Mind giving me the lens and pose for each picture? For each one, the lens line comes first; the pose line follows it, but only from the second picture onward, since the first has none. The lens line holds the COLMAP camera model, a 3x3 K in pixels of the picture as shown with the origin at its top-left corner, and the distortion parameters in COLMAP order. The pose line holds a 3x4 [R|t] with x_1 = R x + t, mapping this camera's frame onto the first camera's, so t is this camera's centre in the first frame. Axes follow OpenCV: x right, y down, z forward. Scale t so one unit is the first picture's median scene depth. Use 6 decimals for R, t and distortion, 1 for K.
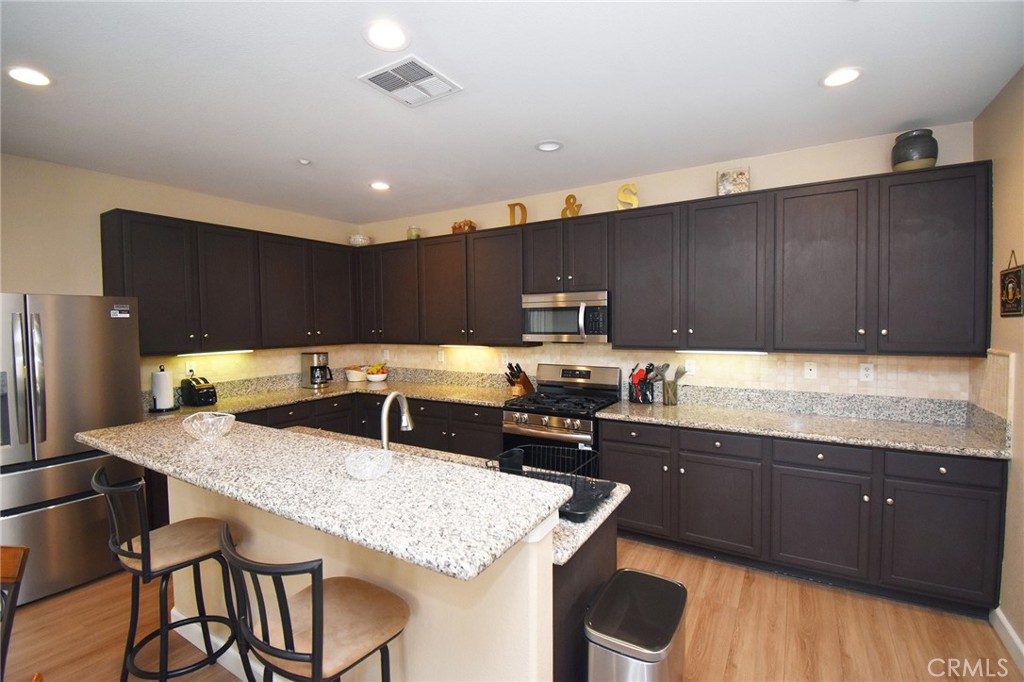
lens RADIAL K [[455.9, 0, 515.1], [0, 455.9, 341.9], [0, 0, 1]] dist [-0.007186, -0.000469]
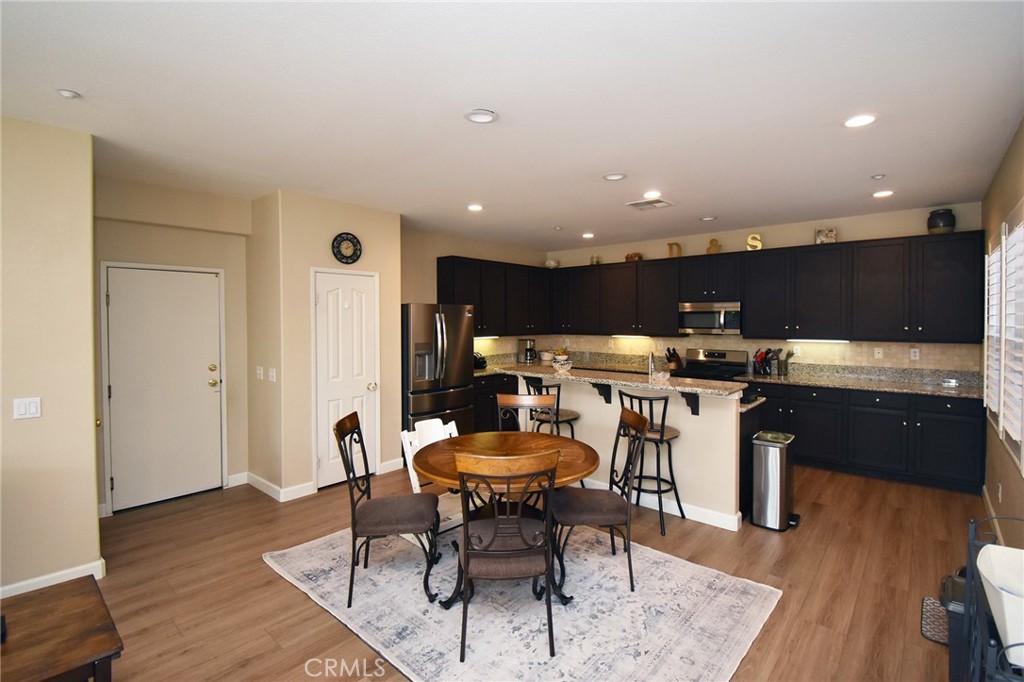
lens RADIAL K [[465.4, 0, 516.3], [0, 465.4, 327.4], [0, 0, 1]] dist [-0.011557, -0.000434]
pose [[0.983514, 0.012638, -0.180389, -0.263338], [-0.017368, 0.999545, -0.024671, 0.029745], [0.179995, 0.027397, 0.983286, -0.703119]]
